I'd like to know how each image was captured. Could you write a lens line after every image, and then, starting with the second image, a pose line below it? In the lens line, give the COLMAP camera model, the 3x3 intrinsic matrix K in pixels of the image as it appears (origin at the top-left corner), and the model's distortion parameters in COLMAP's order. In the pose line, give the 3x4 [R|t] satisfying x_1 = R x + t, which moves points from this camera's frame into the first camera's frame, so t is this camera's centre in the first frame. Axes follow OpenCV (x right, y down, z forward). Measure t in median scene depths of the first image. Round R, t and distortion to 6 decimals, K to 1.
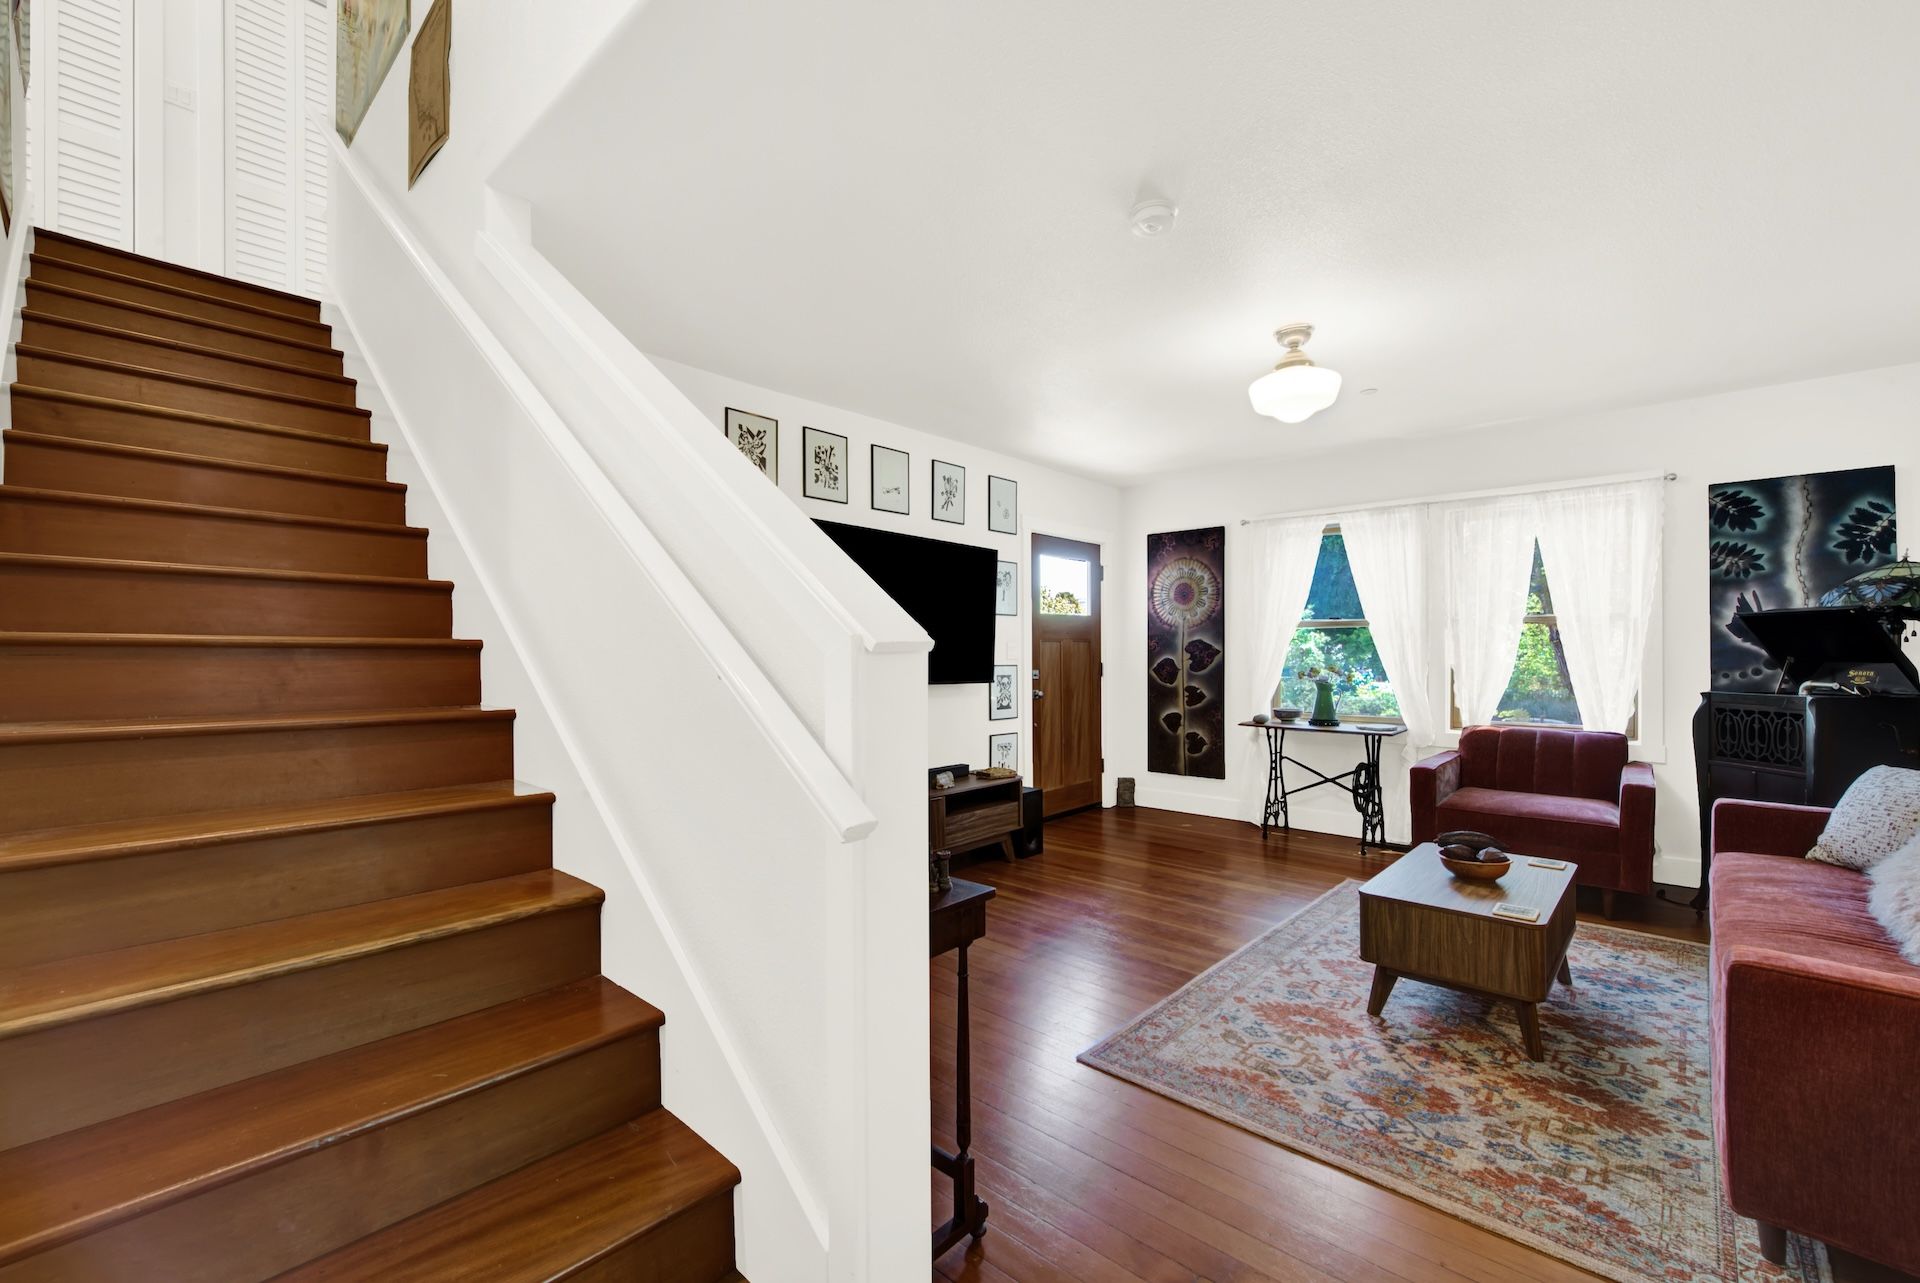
lens RADIAL K [[780.1, 0, 969.2], [0, 780.1, 659.1], [0, 0, 1]] dist [-0.002295, -0.000719]
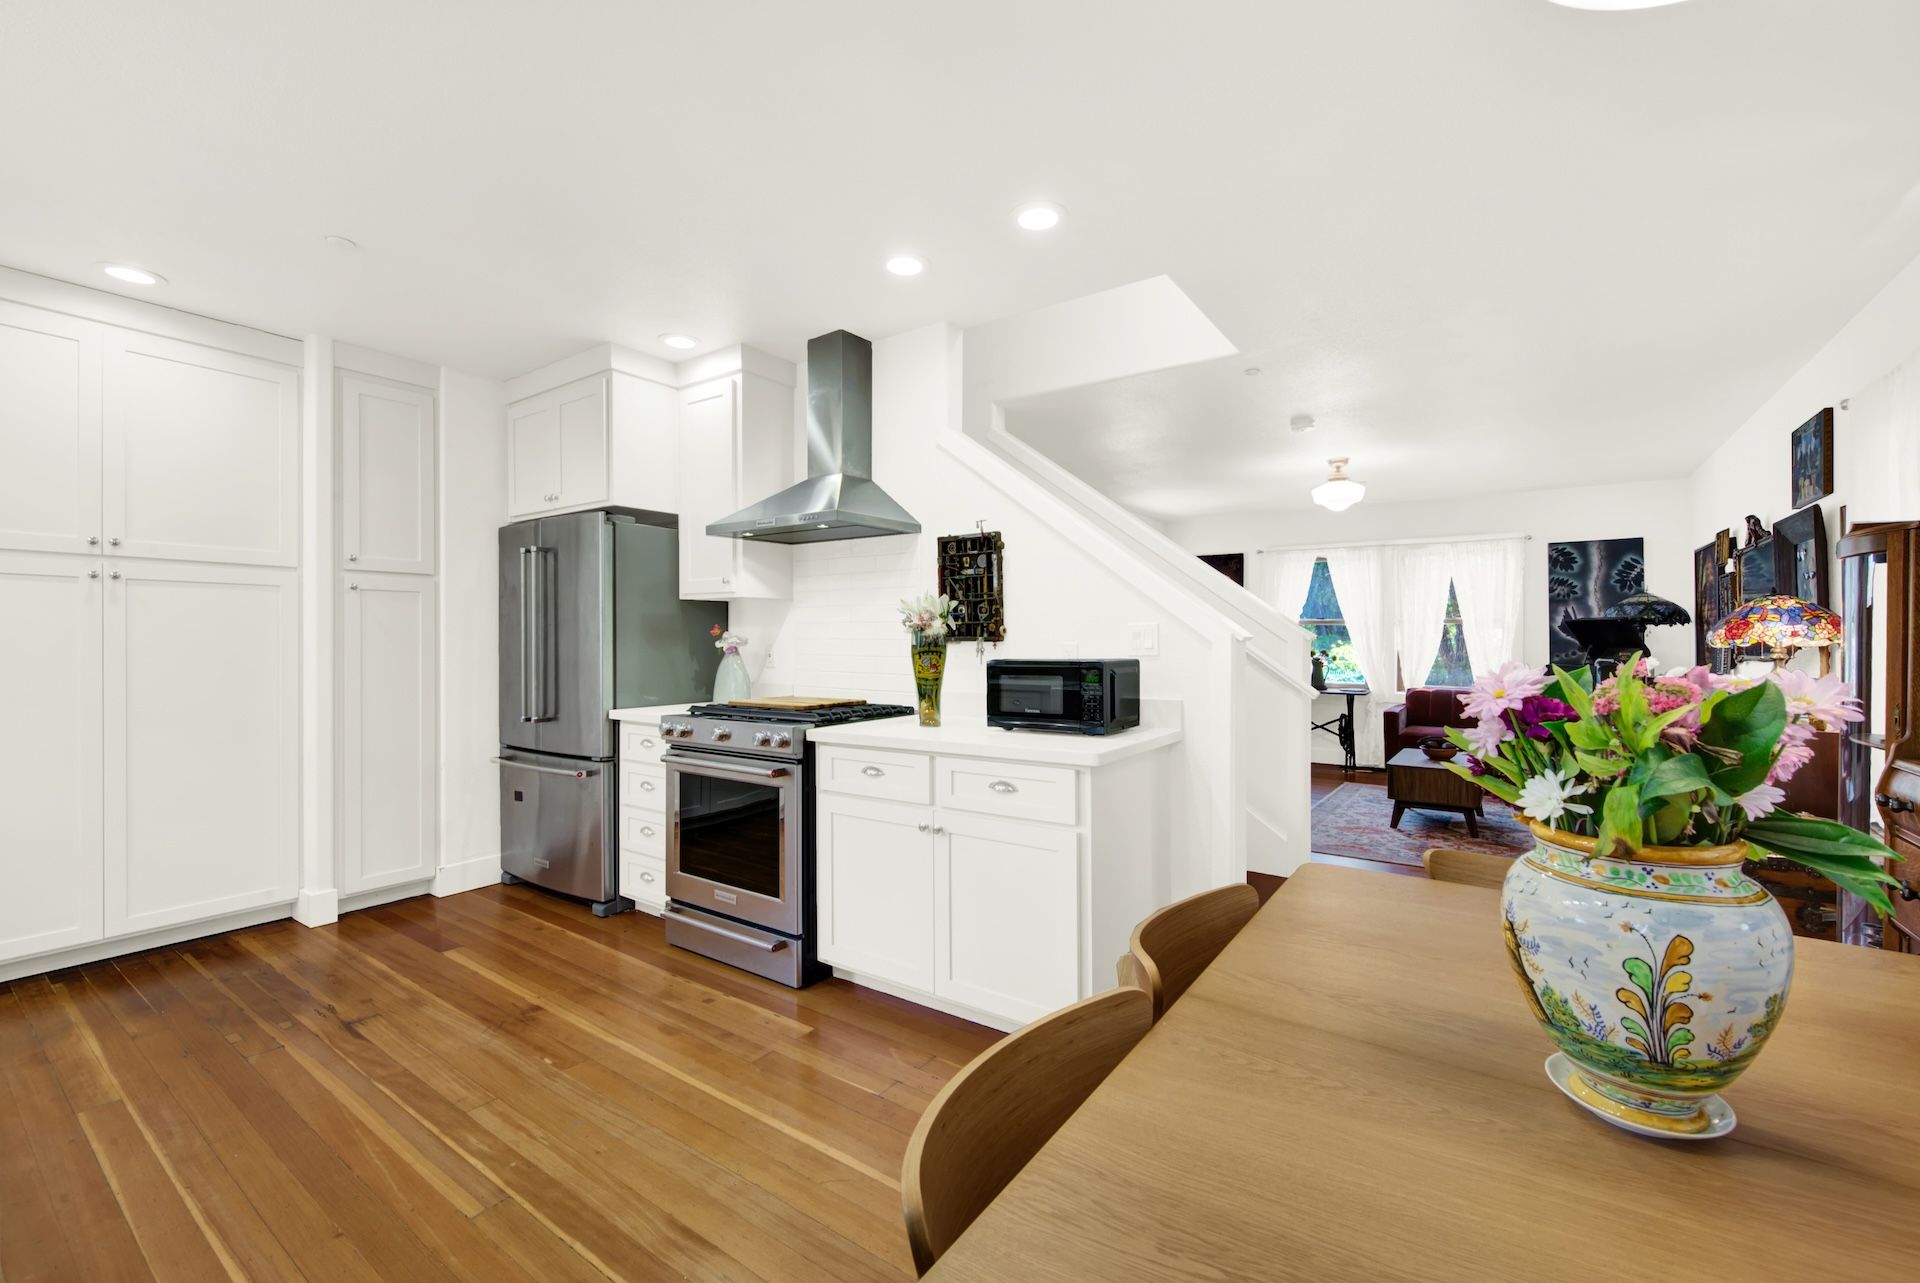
lens RADIAL K [[782.0, 0, 968.4], [0, 782.0, 646.0], [0, 0, 1]] dist [0.002080, -0.003351]
pose [[0.992252, 0.002300, 0.124220, -0.527738], [-0.002202, 0.999997, -0.000929, 0.003906], [-0.124222, 0.000648, 0.992254, -0.546644]]
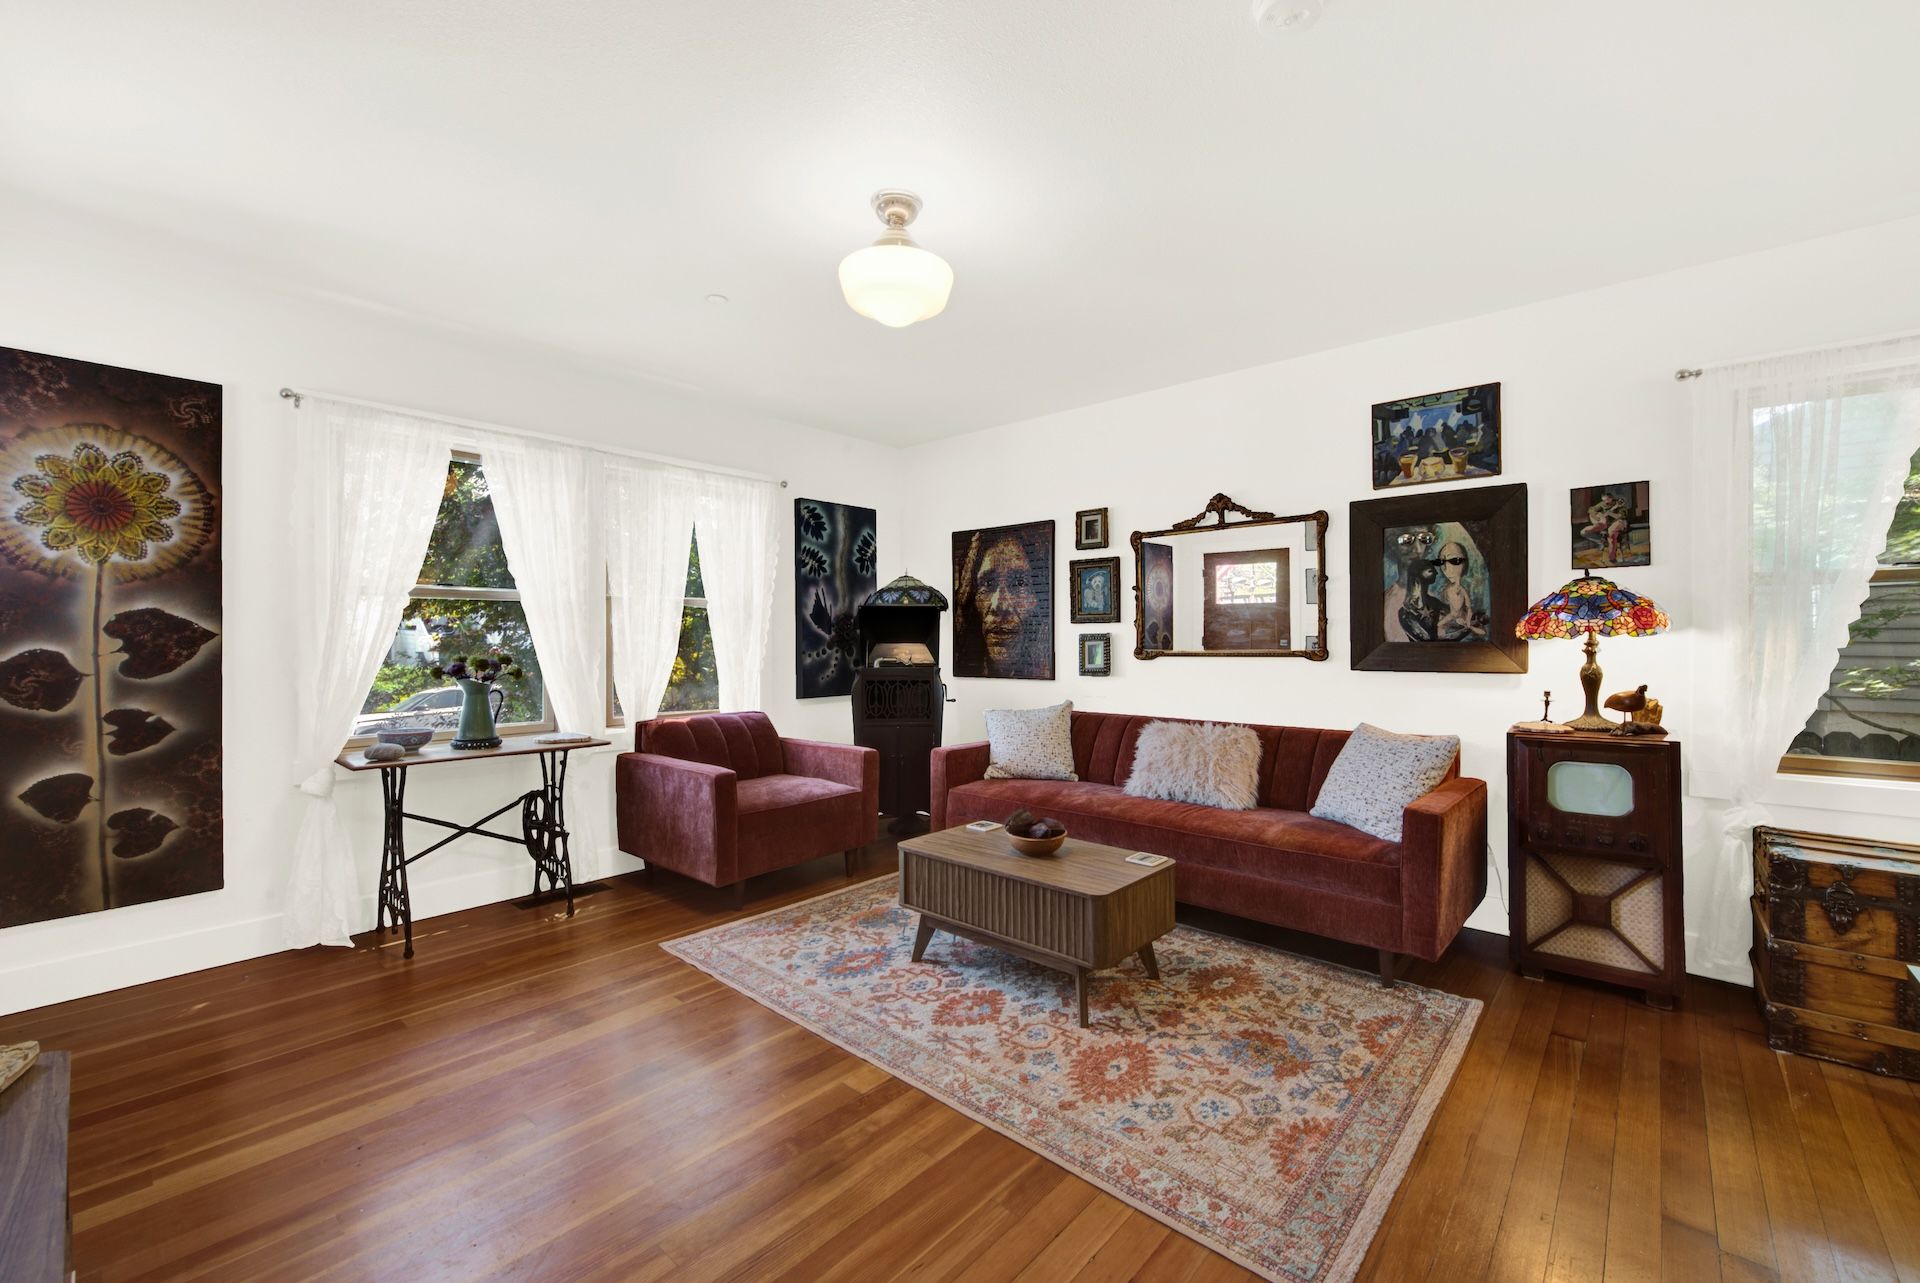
lens RADIAL K [[782.0, 0, 968.4], [0, 782.0, 646.0], [0, 0, 1]] dist [0.002080, -0.003351]
pose [[-0.009382, -0.009752, 0.999908, -0.274000], [0.010590, 0.999895, 0.009851, -0.003643], [-0.999900, 0.010682, -0.009278, 0.778146]]
